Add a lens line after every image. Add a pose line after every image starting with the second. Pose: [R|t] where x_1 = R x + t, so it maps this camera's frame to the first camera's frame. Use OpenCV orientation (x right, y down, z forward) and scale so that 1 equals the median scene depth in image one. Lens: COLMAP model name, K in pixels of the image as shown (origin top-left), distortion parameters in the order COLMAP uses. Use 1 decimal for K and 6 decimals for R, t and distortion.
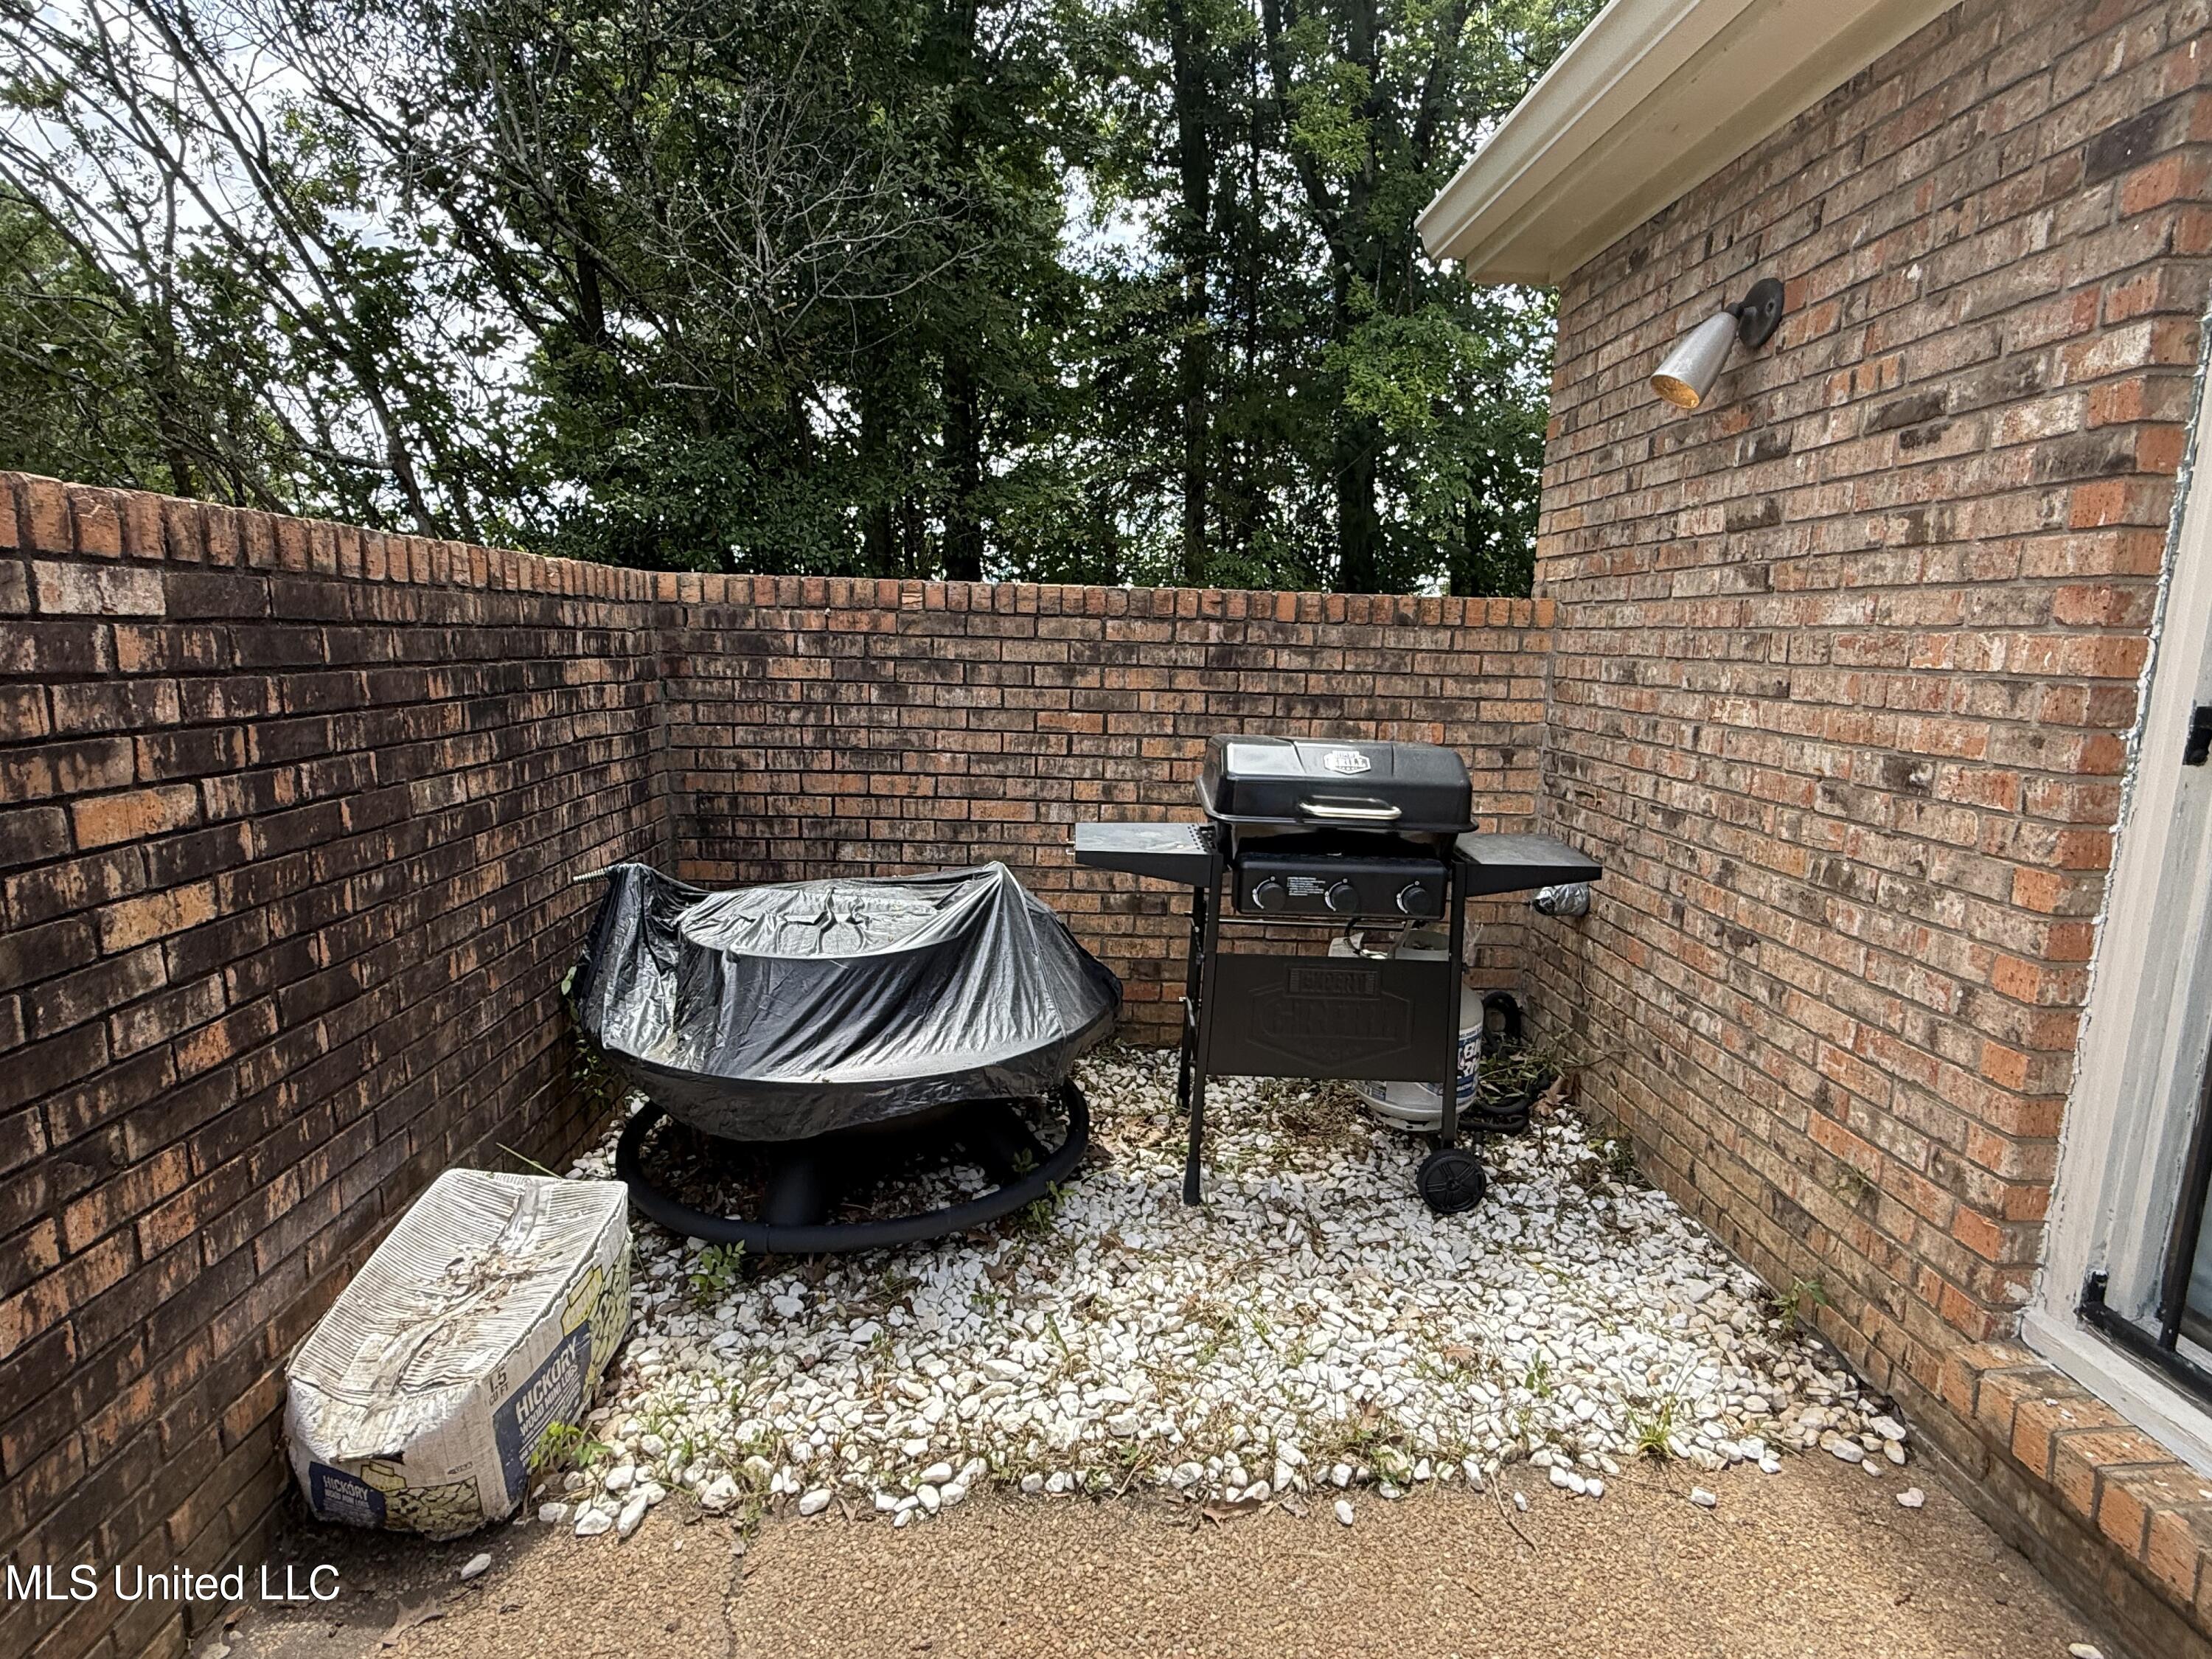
lens RADIAL K [[1138.8, 0, 1100.8], [0, 1138.8, 832.3], [0, 0, 1]] dist [0.000281, -0.000227]
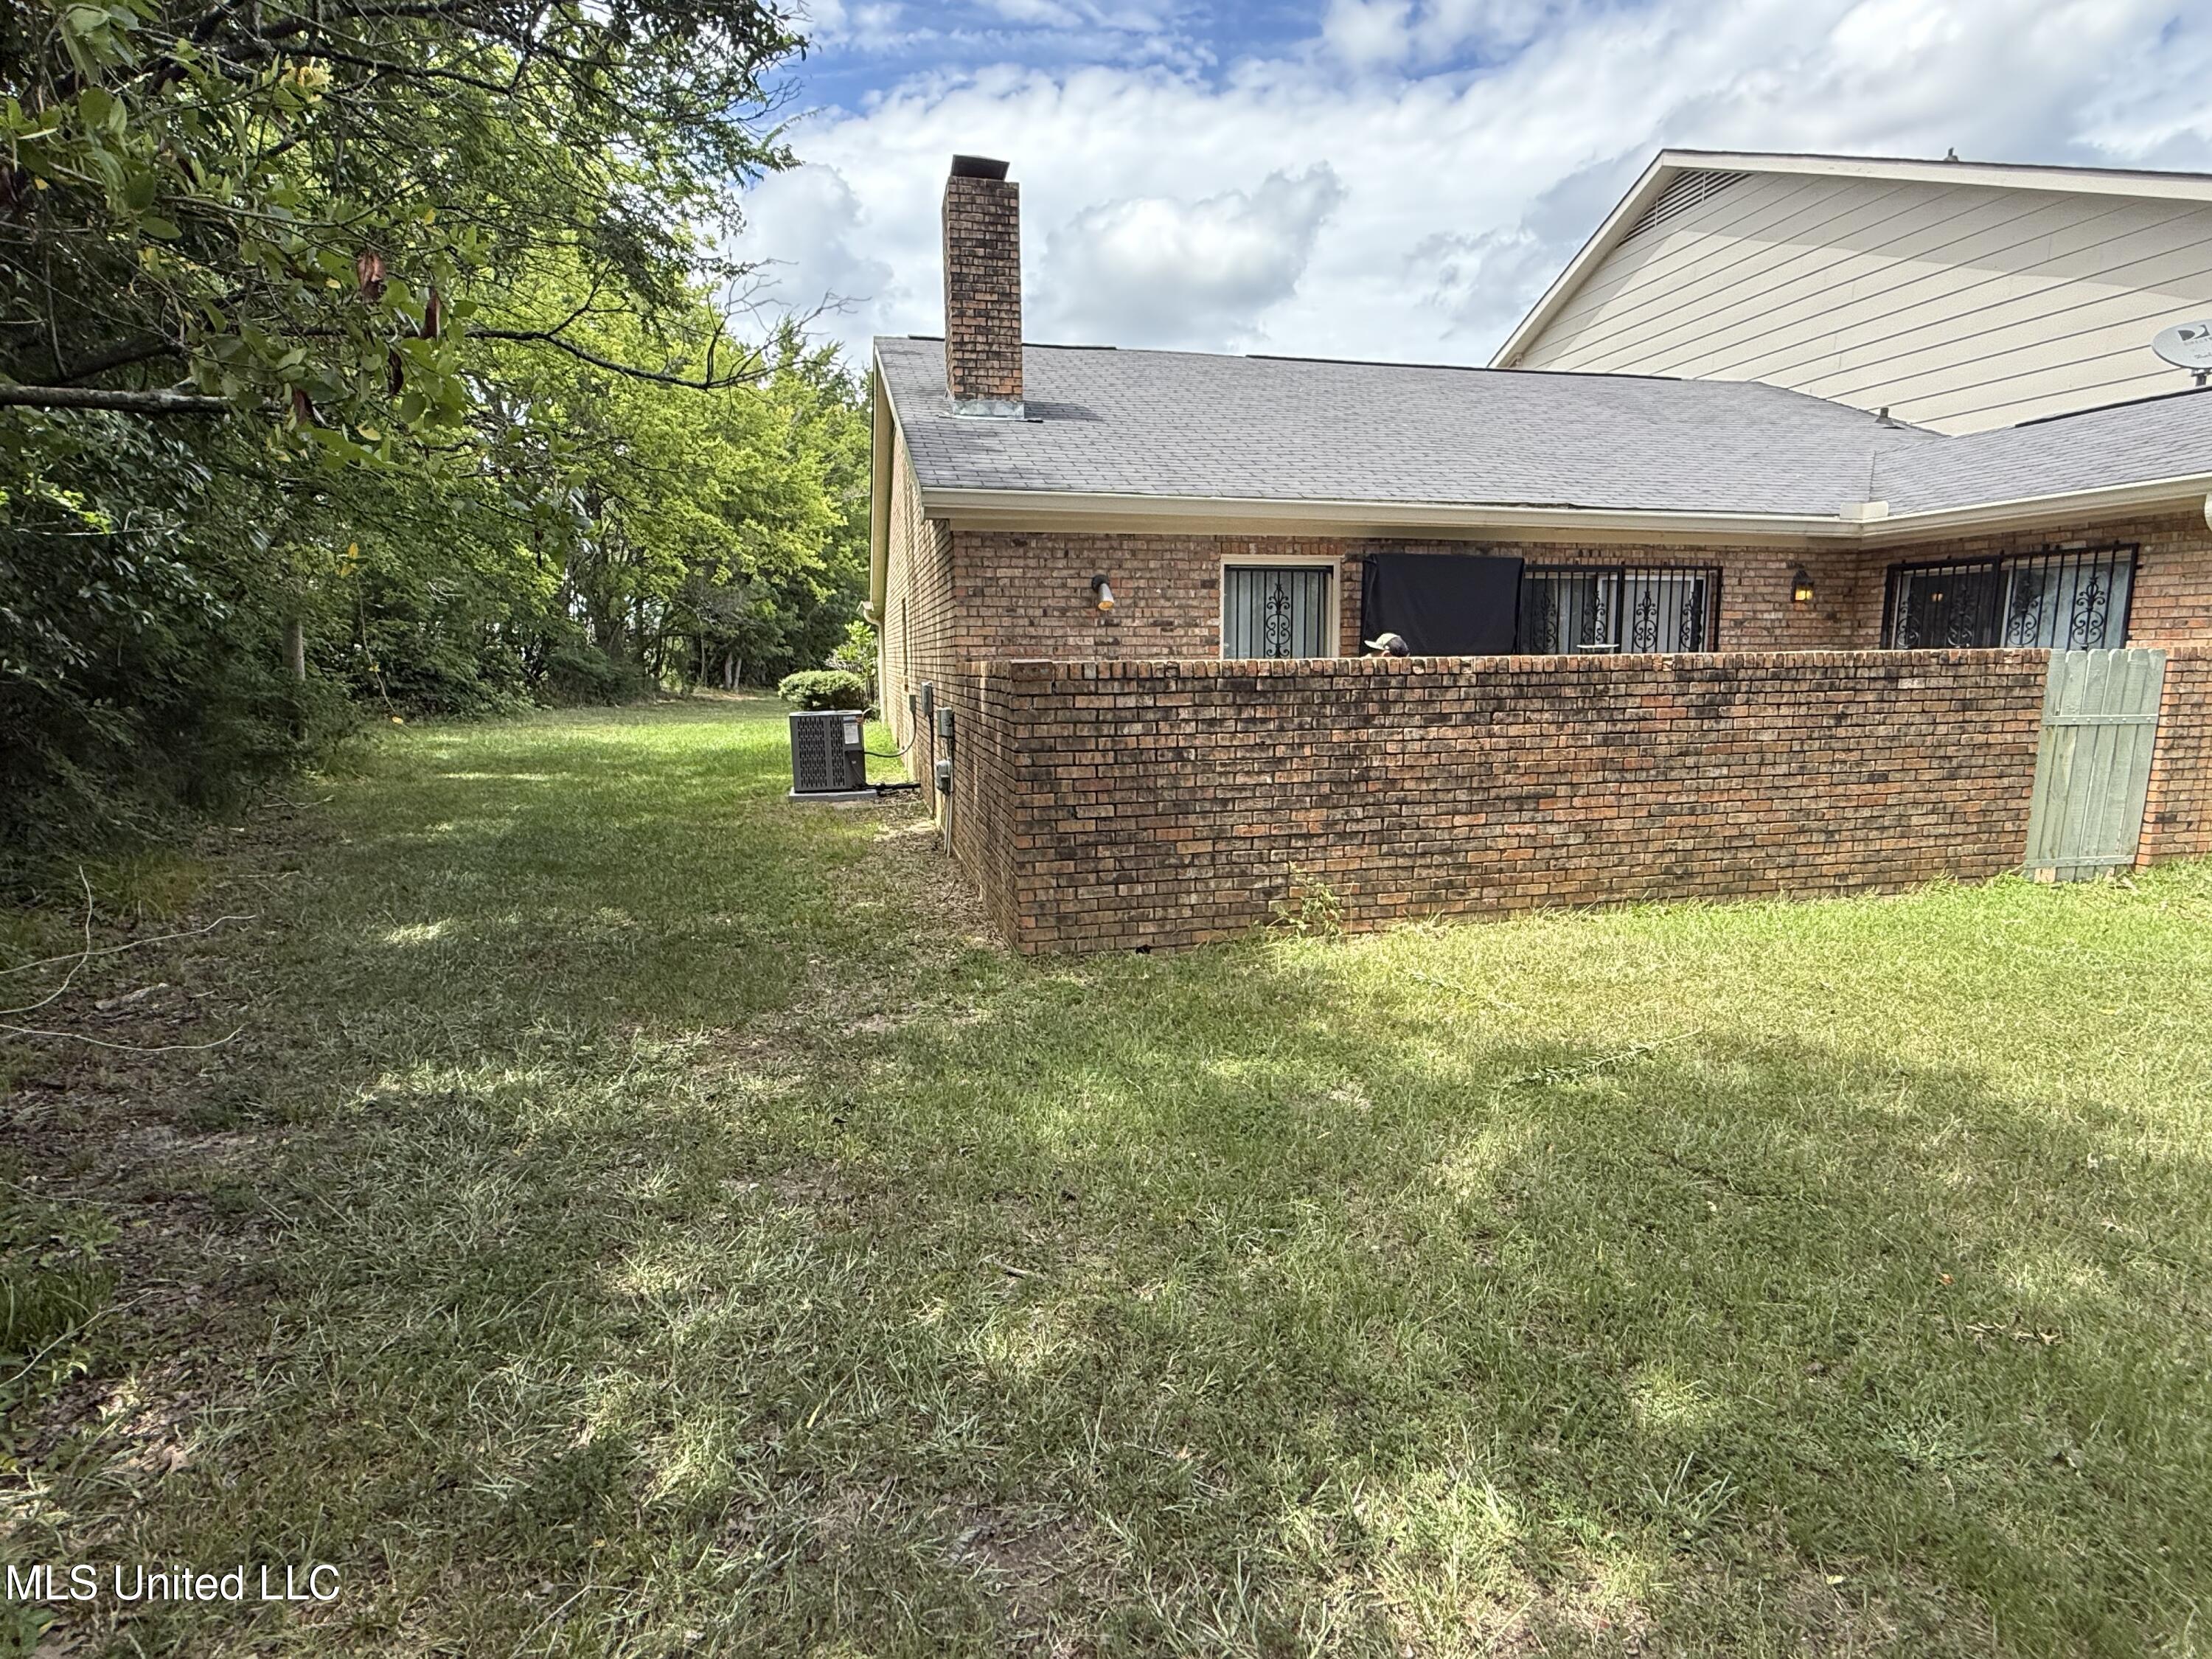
lens RADIAL K [[1138.8, 0, 1111.7], [0, 1138.8, 834.6], [0, 0, 1]] dist [0.000281, -0.000227]
pose [[-0.190313, -0.170666, 0.966775, -3.038789], [0.172017, 0.963741, 0.203992, -0.436950], [-0.966536, 0.205124, -0.154056, 1.722588]]
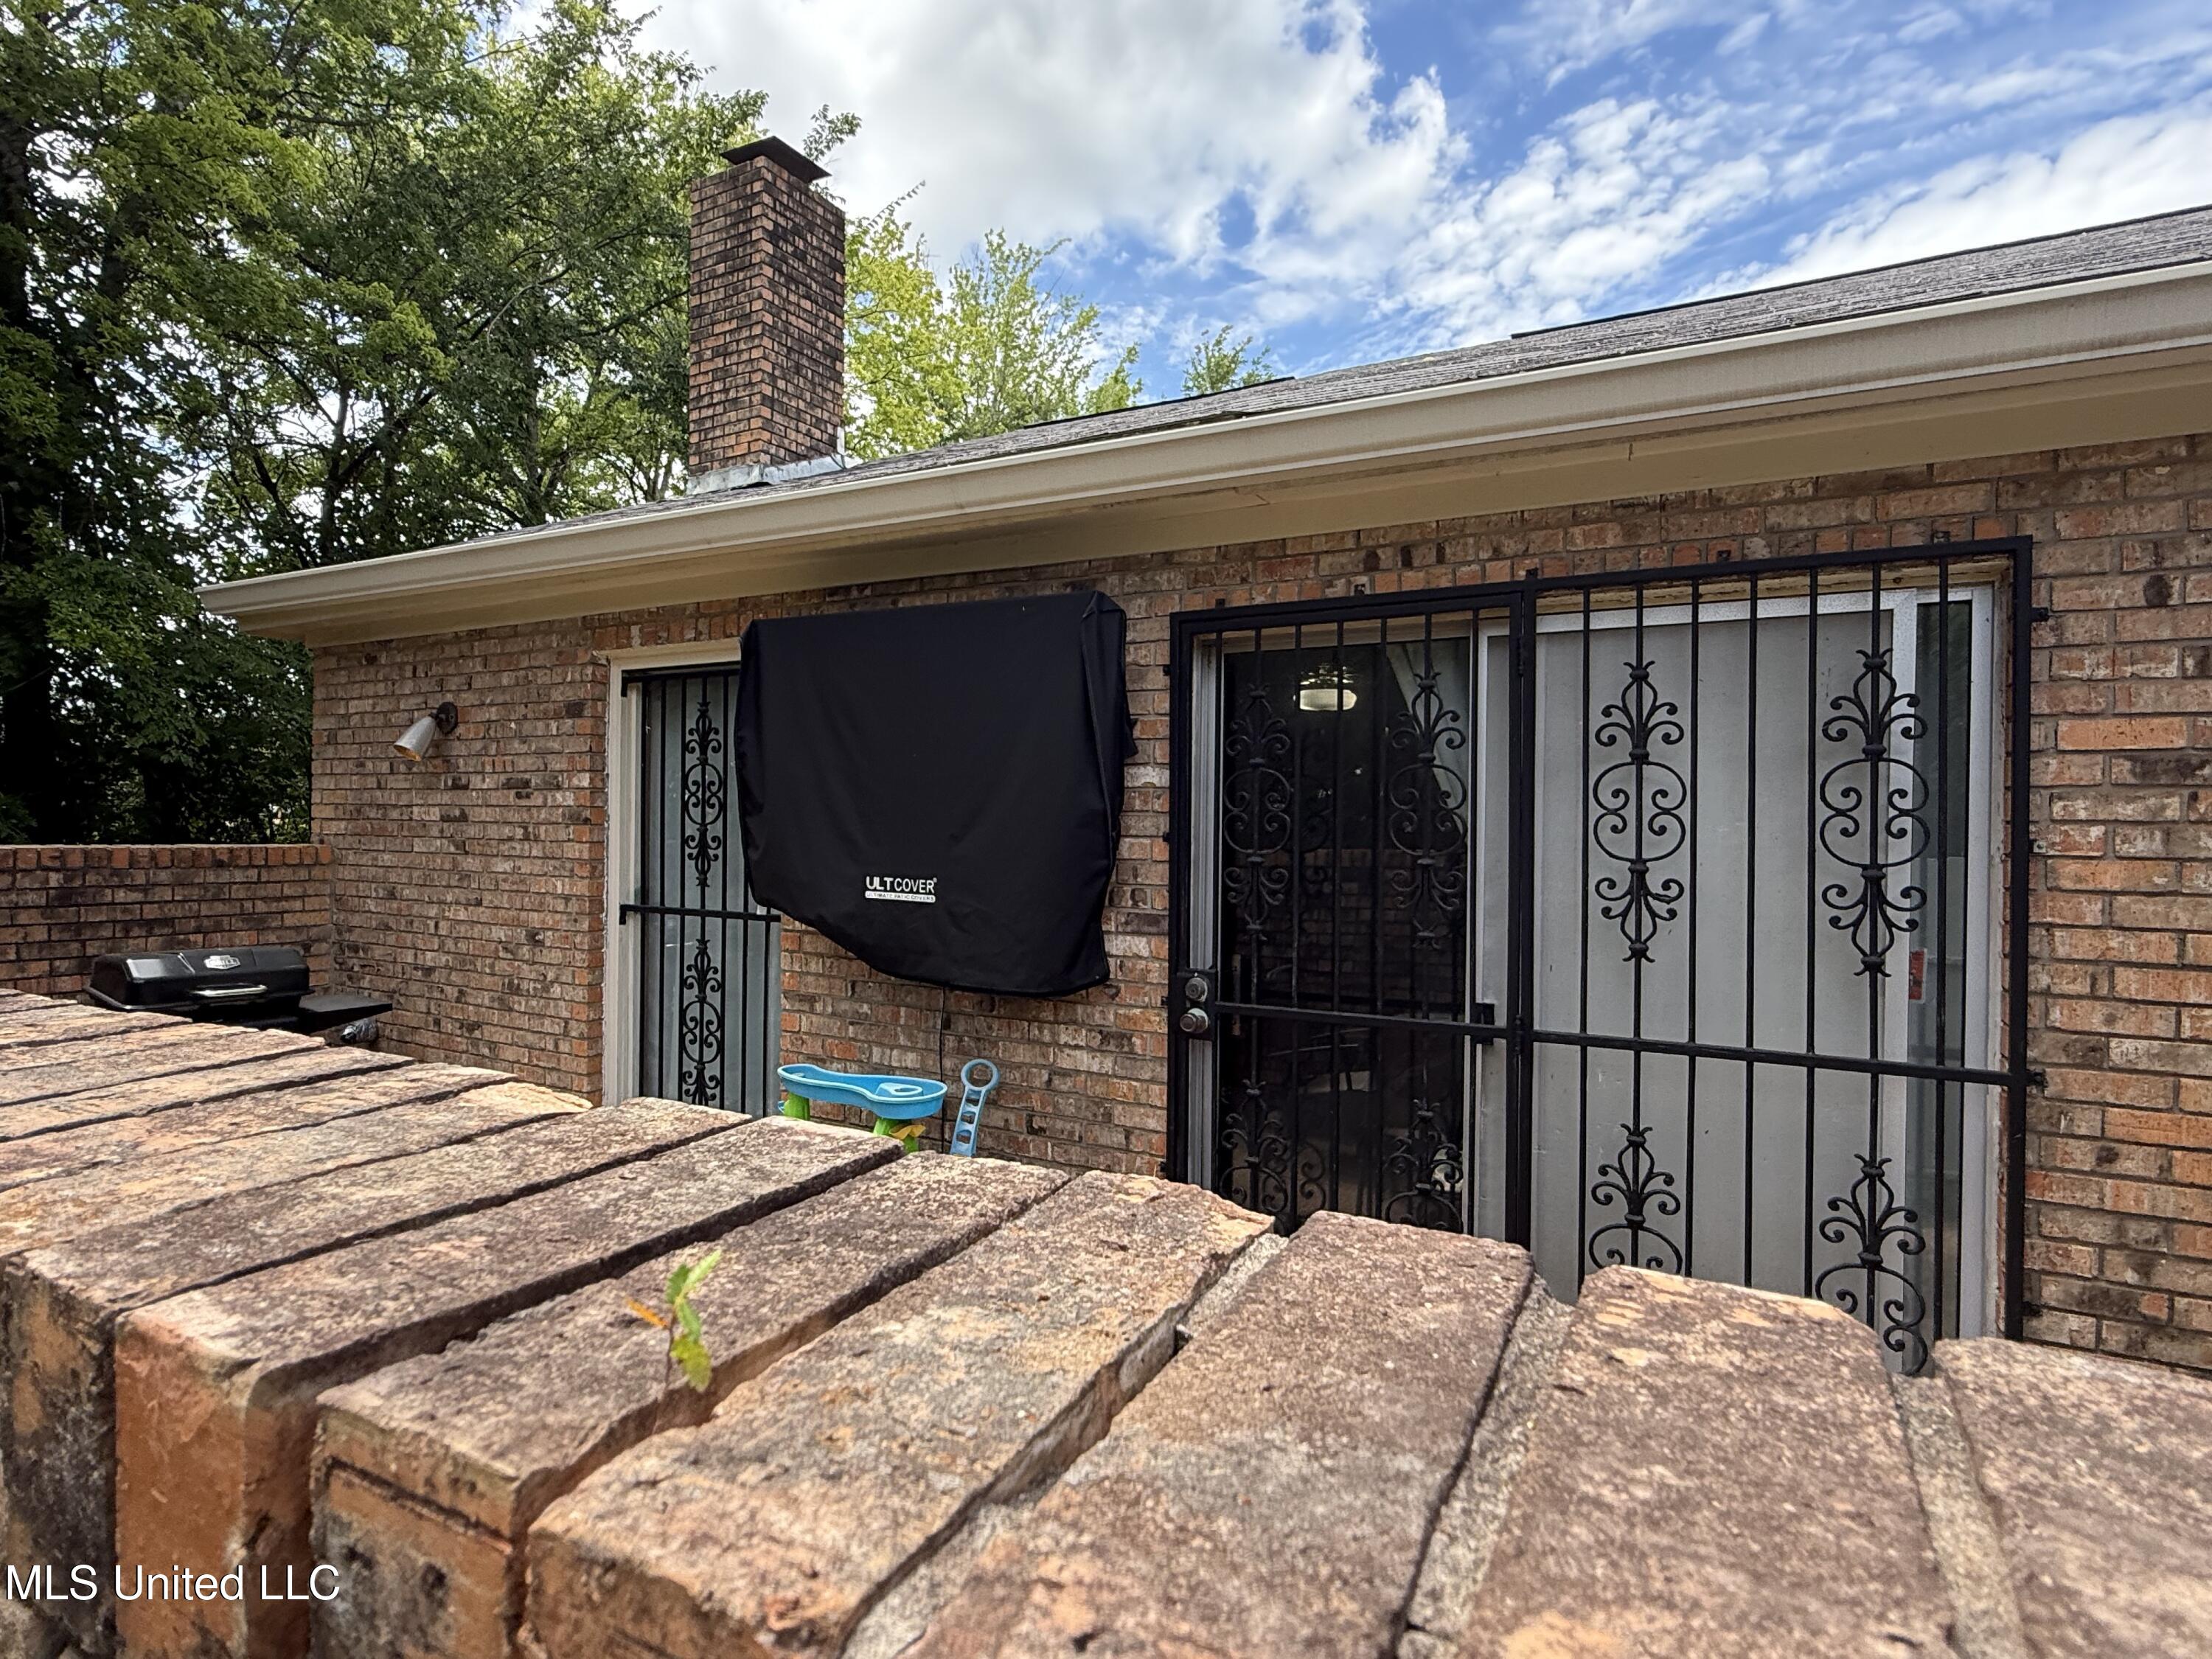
lens RADIAL K [[1138.8, 0, 1100.8], [0, 1138.8, 834.8], [0, 0, 1]] dist [0.000281, -0.000227]
pose [[0.512402, -0.023759, 0.858417, -0.588877], [0.146216, 0.987435, -0.059949, 0.043899], [-0.846206, 0.156232, 0.509438, -1.018534]]
